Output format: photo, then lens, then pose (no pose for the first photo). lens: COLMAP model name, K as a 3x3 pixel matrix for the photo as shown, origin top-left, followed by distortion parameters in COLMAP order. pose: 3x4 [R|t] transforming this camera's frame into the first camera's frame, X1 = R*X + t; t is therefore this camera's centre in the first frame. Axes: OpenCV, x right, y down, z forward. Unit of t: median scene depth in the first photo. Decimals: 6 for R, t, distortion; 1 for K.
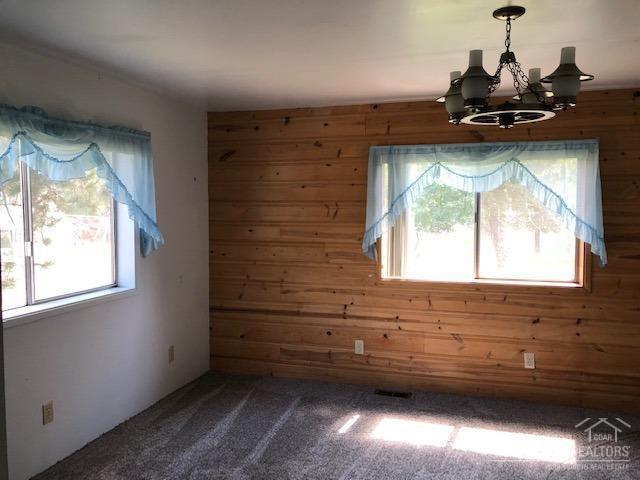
lens RADIAL K [[528.4, 0, 317.7], [0, 528.4, 236.6], [0, 0, 1]] dist [0.017394, 0.006711]
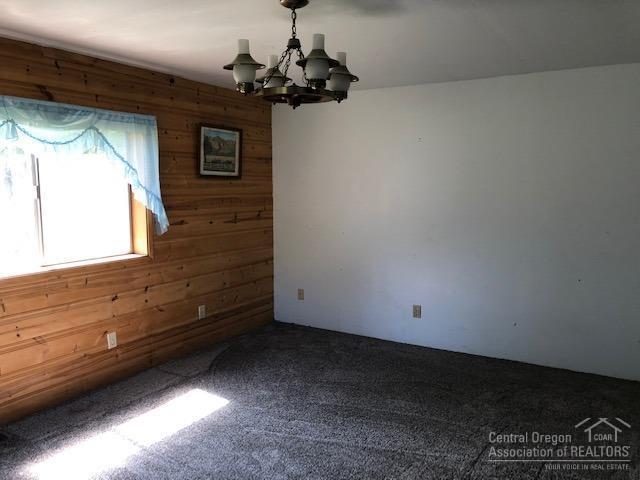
lens RADIAL K [[528.4, 0, 317.8], [0, 528.4, 243.1], [0, 0, 1]] dist [0.017394, 0.006711]
pose [[0.247977, -0.113323, 0.962115, -0.423274], [0.053432, 0.993223, 0.103216, -0.021414], [-0.967291, 0.025812, 0.252351, 0.395940]]
